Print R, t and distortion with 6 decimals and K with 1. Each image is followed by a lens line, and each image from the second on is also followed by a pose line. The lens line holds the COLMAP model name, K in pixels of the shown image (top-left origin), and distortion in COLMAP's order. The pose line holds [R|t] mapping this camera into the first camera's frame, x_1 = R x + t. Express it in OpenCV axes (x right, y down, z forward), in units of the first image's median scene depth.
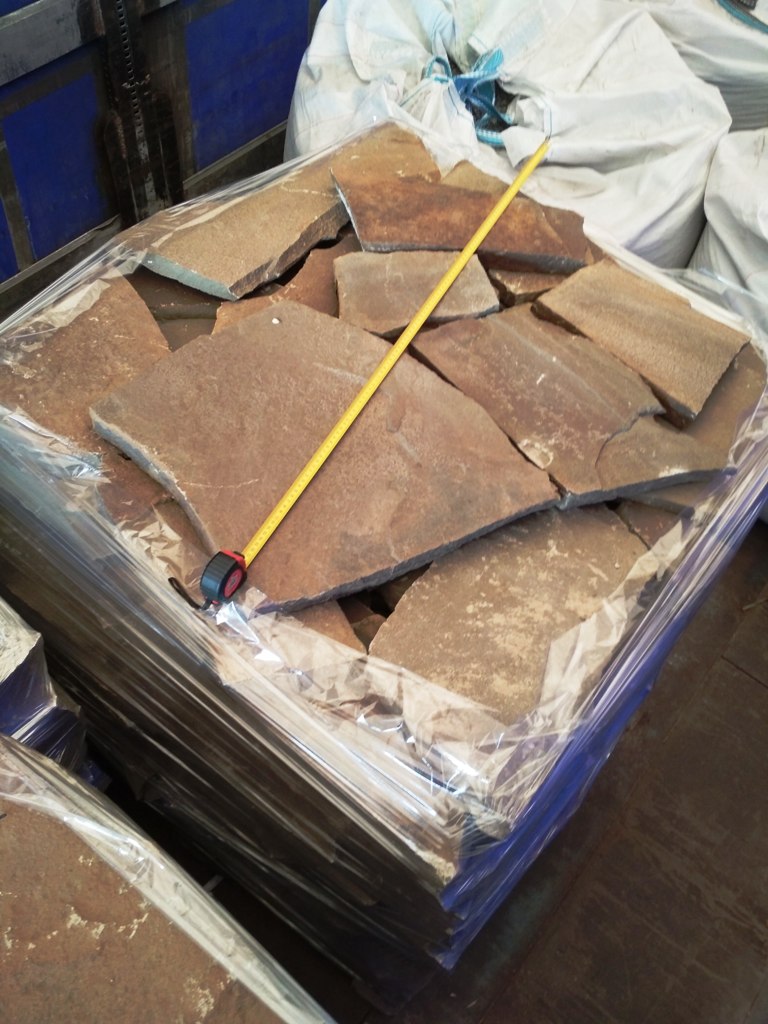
lens RADIAL K [[929.7, 0, 387.0], [0, 929.7, 489.8], [0, 0, 1]] dist [0.099406, -0.235389]
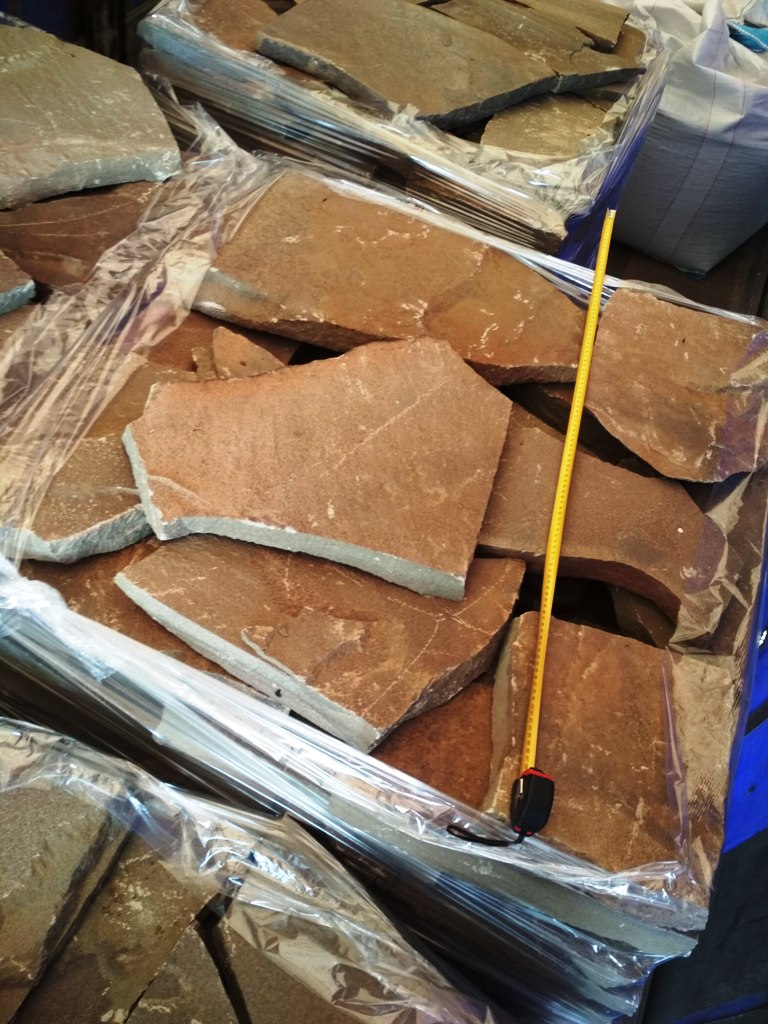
lens RADIAL K [[929.7, 0, 387.0], [0, 929.7, 489.8], [0, 0, 1]] dist [0.099406, -0.235389]
pose [[0.958145, -0.145234, 0.246710, -0.553450], [0.145268, 0.989226, 0.018165, 0.591876], [-0.246690, 0.018435, 0.968919, -0.445313]]
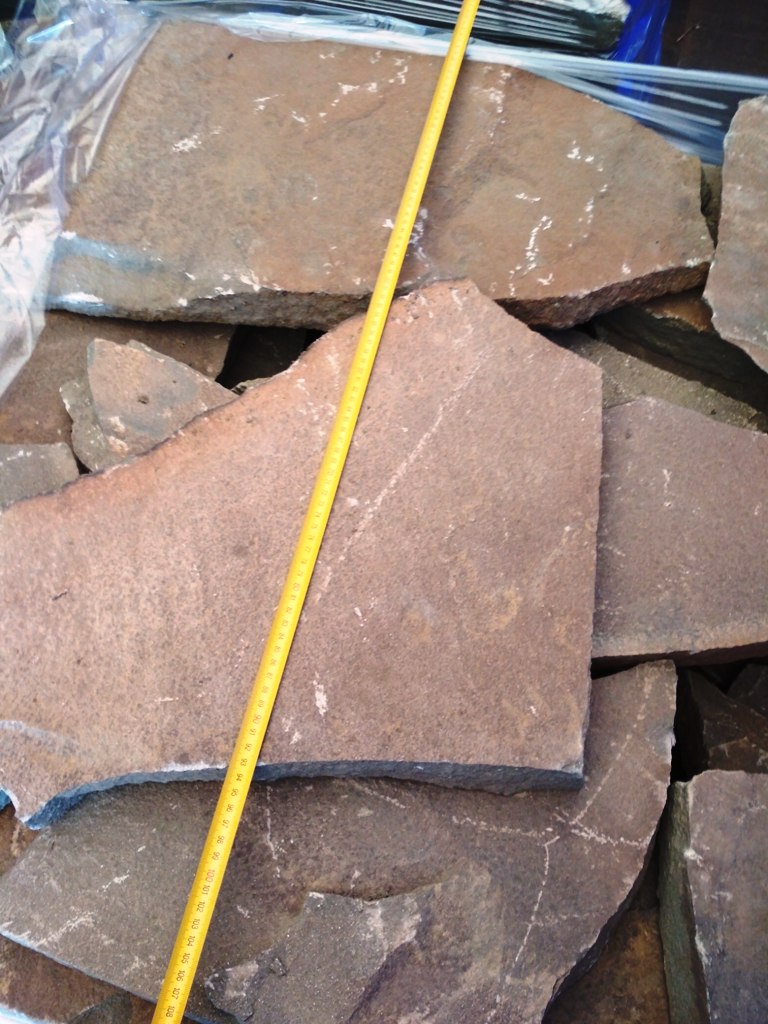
lens RADIAL K [[929.7, 0, 387.0], [0, 929.7, 489.8], [0, 0, 1]] dist [0.099406, -0.235389]
pose [[0.919271, -0.378571, 0.107816, -0.379568], [0.350971, 0.912322, 0.210923, 0.436704], [-0.178212, -0.156056, 0.971538, -0.068255]]
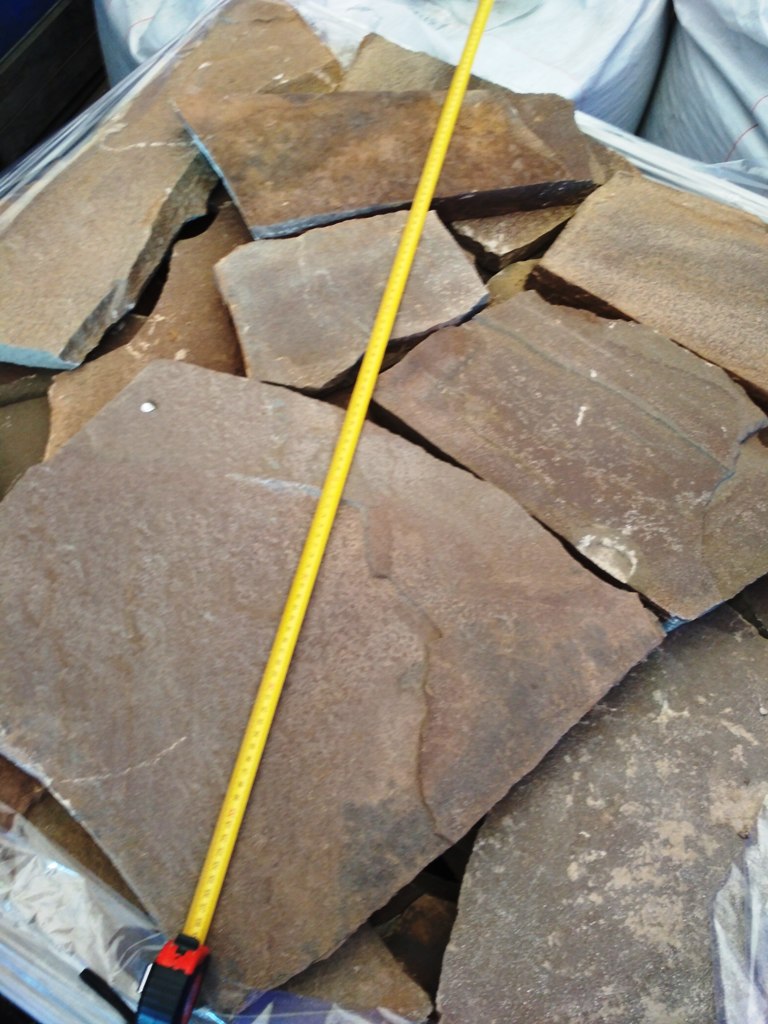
lens RADIAL K [[929.7, 0, 387.0], [0, 929.7, 489.8], [0, 0, 1]] dist [0.099406, -0.235389]
pose [[0.975897, -0.212068, 0.051503, -0.009074], [0.197069, 0.957749, 0.209478, -0.235389], [-0.093751, -0.194279, 0.976456, 0.388506]]
